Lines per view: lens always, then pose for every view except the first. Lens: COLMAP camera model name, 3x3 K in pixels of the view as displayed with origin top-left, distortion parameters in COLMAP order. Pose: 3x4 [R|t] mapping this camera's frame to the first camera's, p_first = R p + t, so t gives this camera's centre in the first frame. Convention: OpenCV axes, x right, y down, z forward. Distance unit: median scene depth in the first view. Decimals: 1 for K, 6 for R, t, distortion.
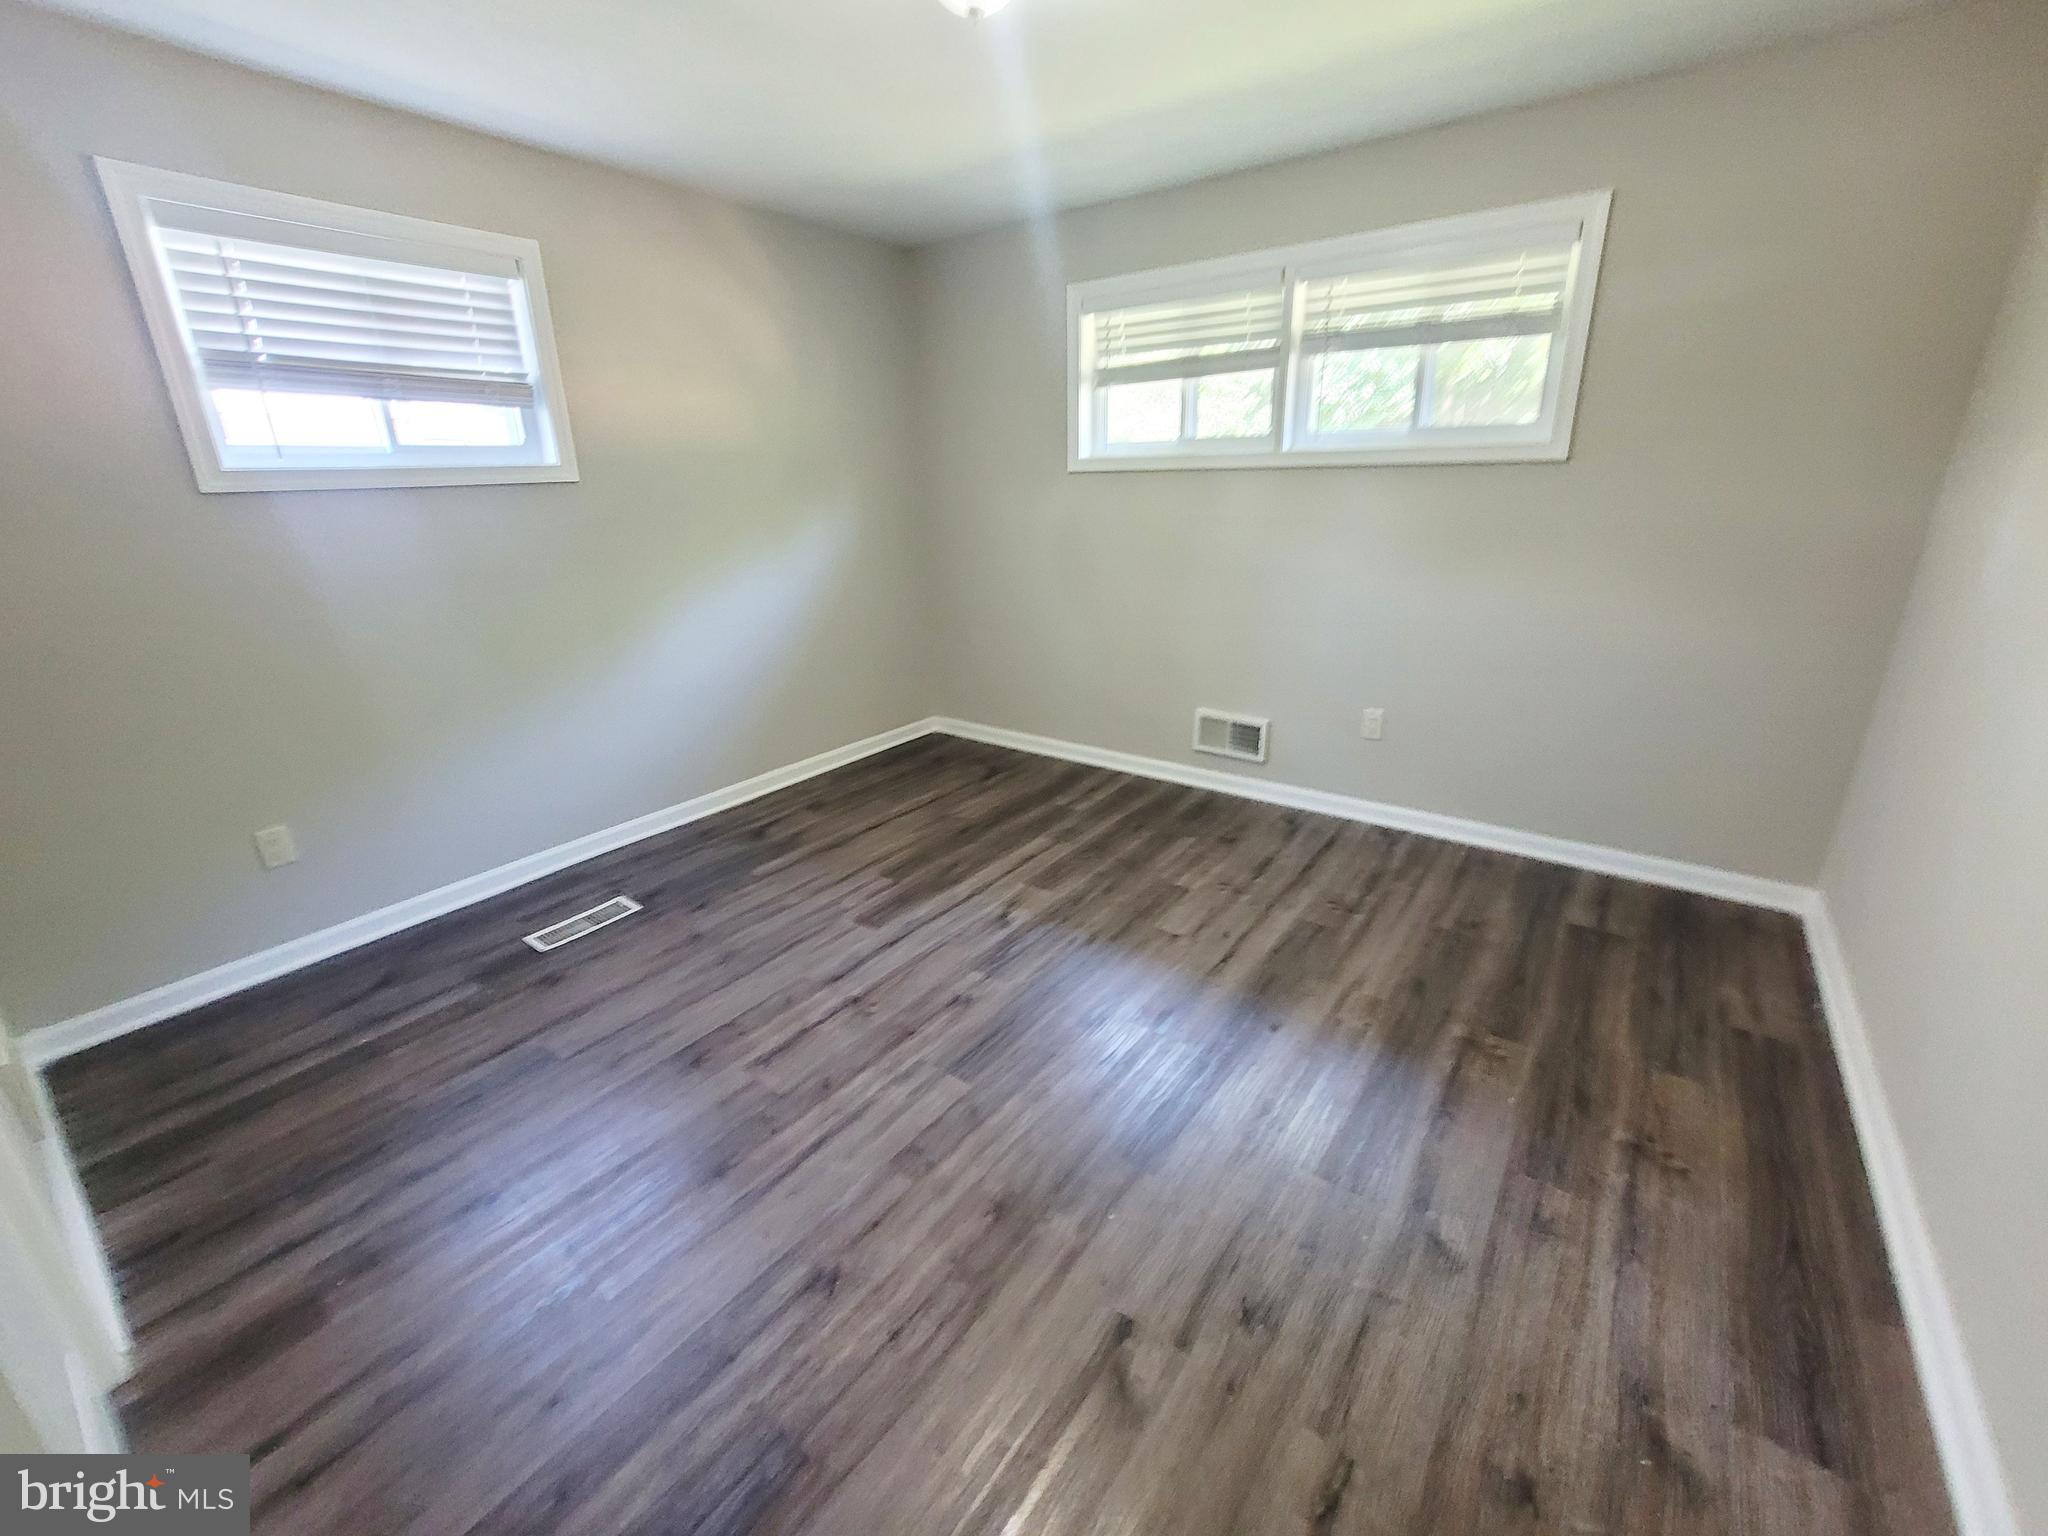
lens RADIAL K [[836.3, 0, 1019.4], [0, 836.3, 764.9], [0, 0, 1]] dist [-0.003037, -0.000582]
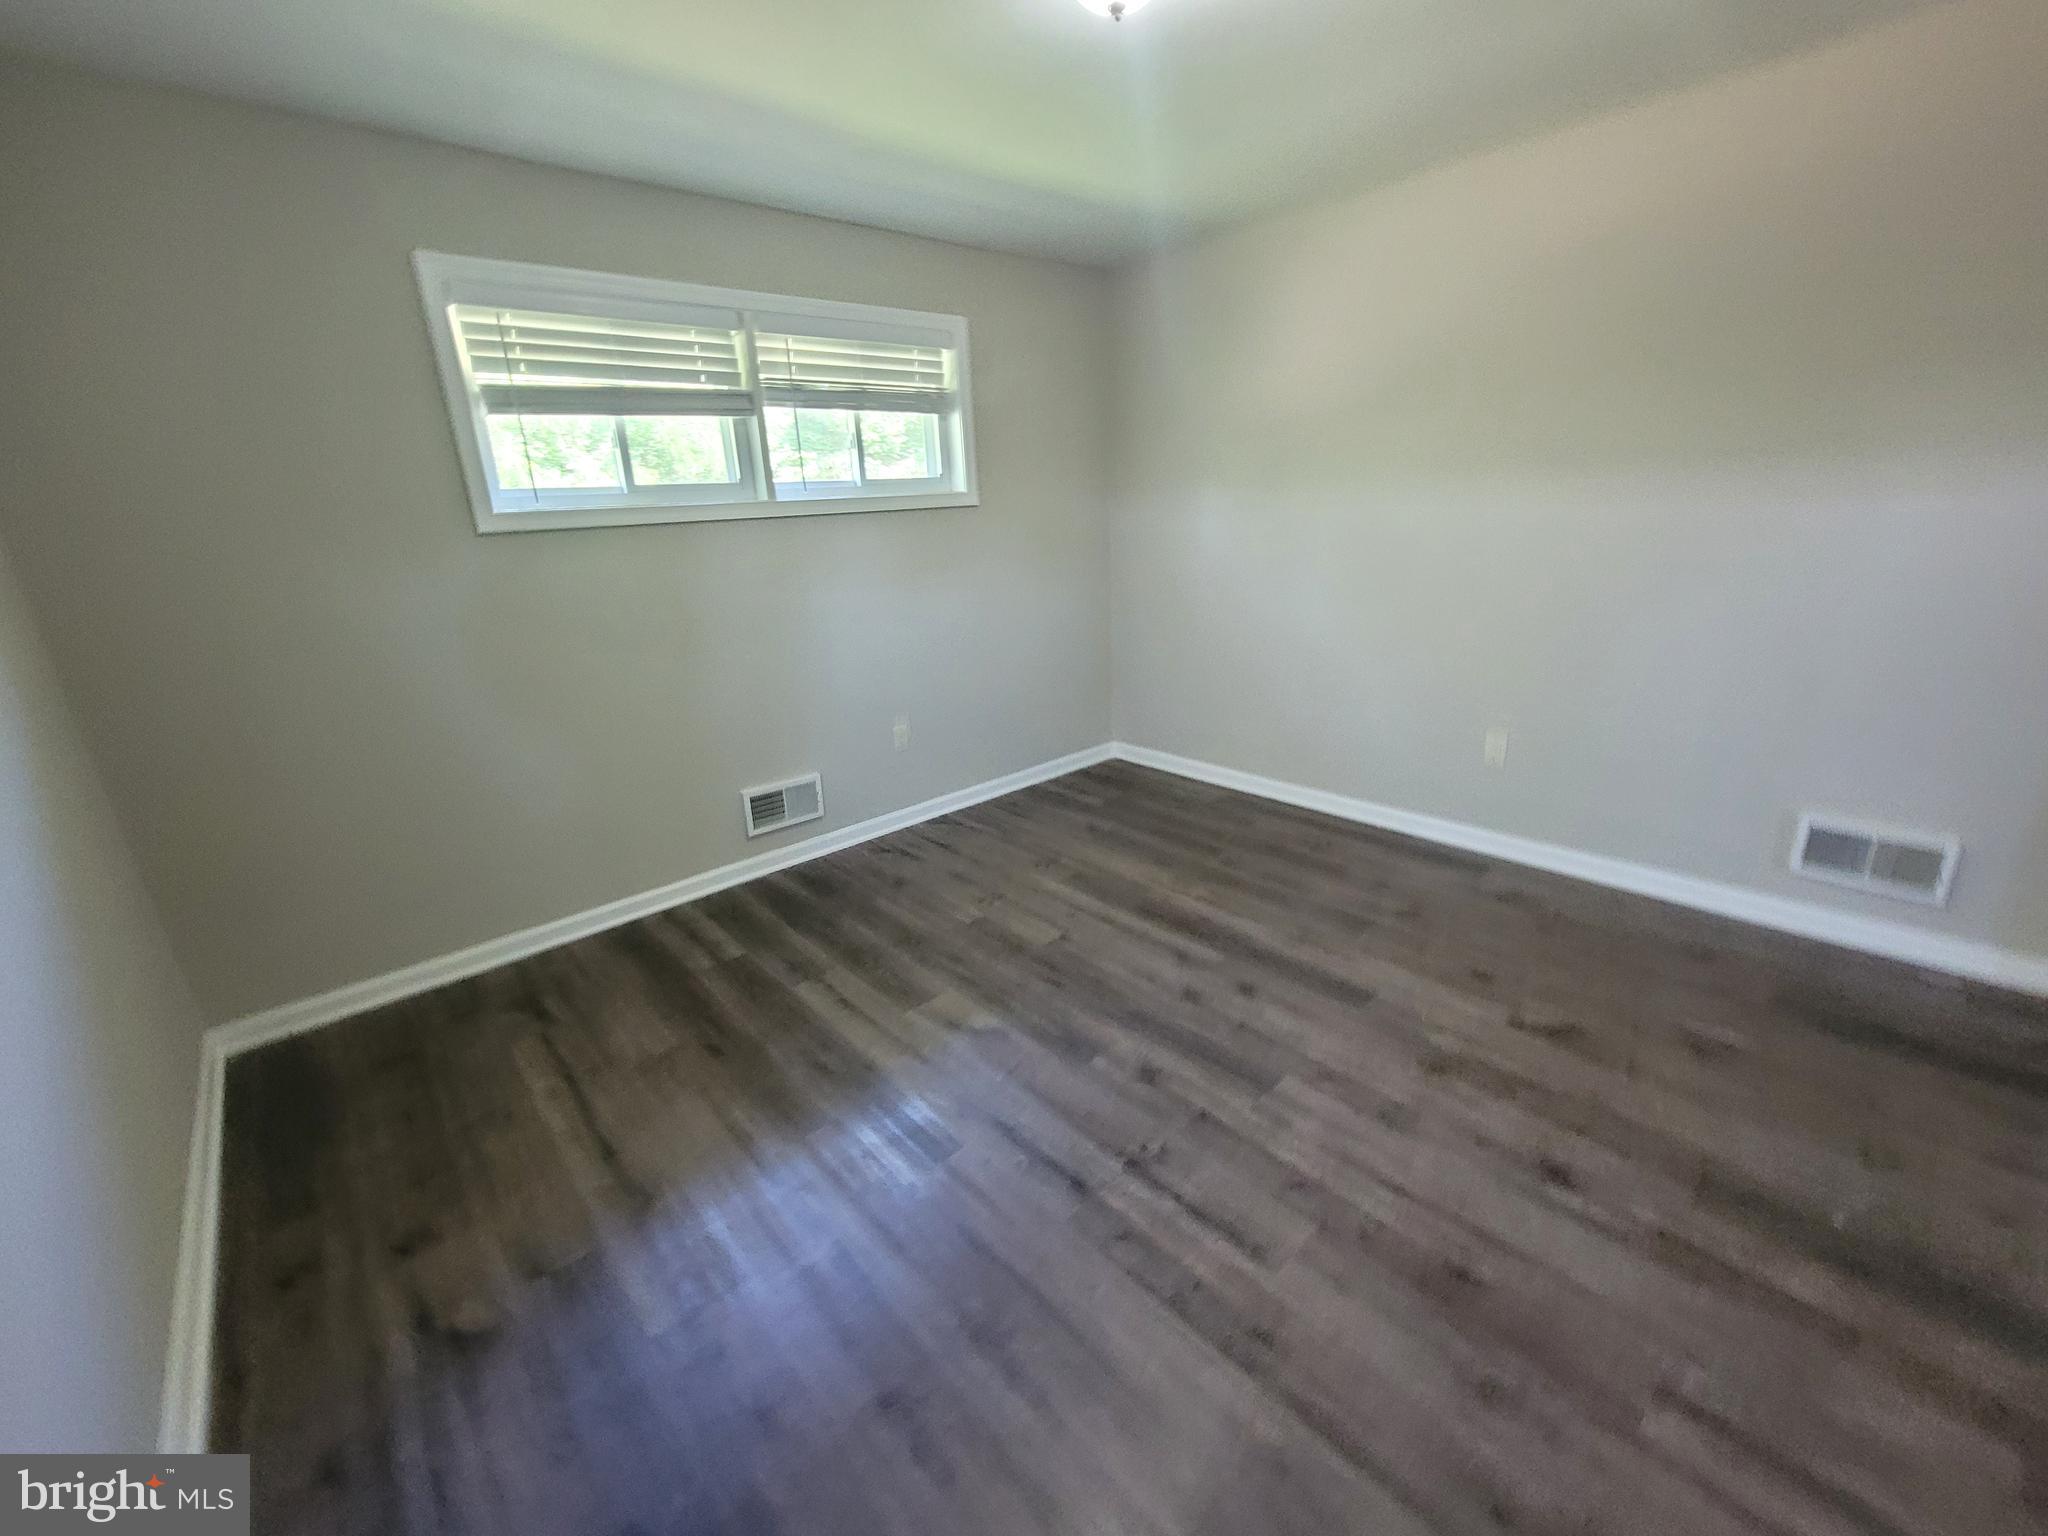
lens RADIAL K [[823.0, 0, 1014.3], [0, 823.0, 772.6], [0, 0, 1]] dist [-0.001962, -0.000078]
pose [[0.205397, -0.293956, 0.933489, -0.678327], [0.365159, 0.907964, 0.205572, -0.205009], [-0.908004, 0.298648, 0.293834, 0.625177]]
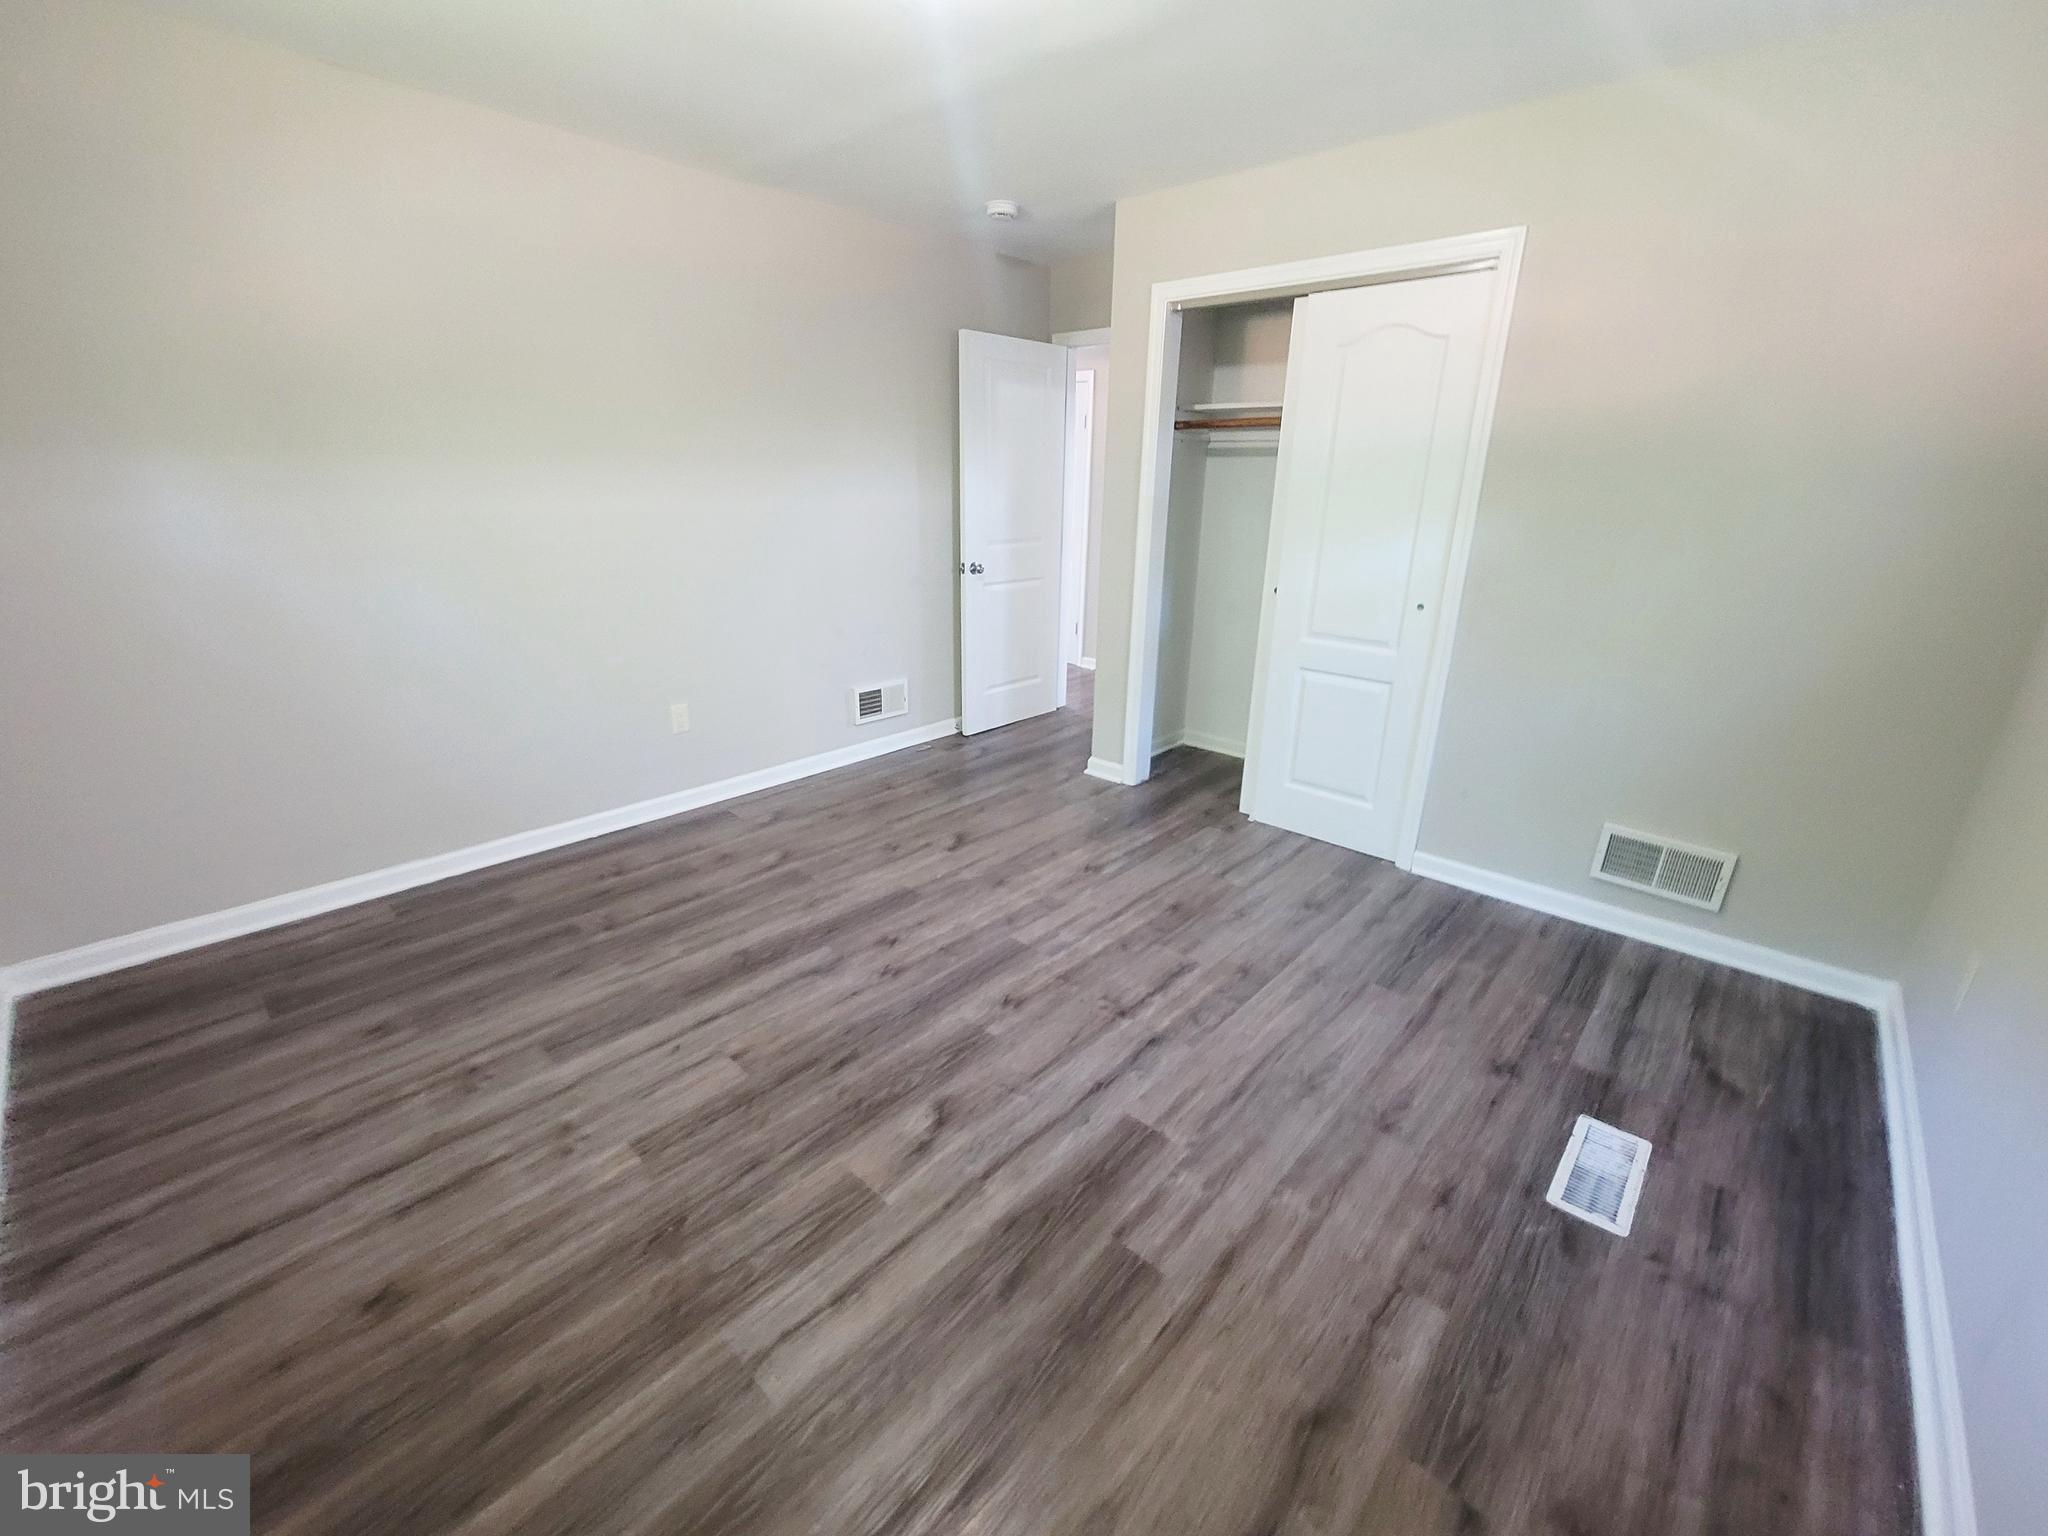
lens RADIAL K [[856.6, 0, 1024.0], [0, 856.6, 768.0], [0, 0, 1]] dist [0.001603, -0.000011]
pose [[-0.995428, -0.023024, 0.092699, -0.136626], [0.039440, 0.784837, 0.618446, -0.449671], [-0.086992, 0.619274, -0.780341, 1.307980]]
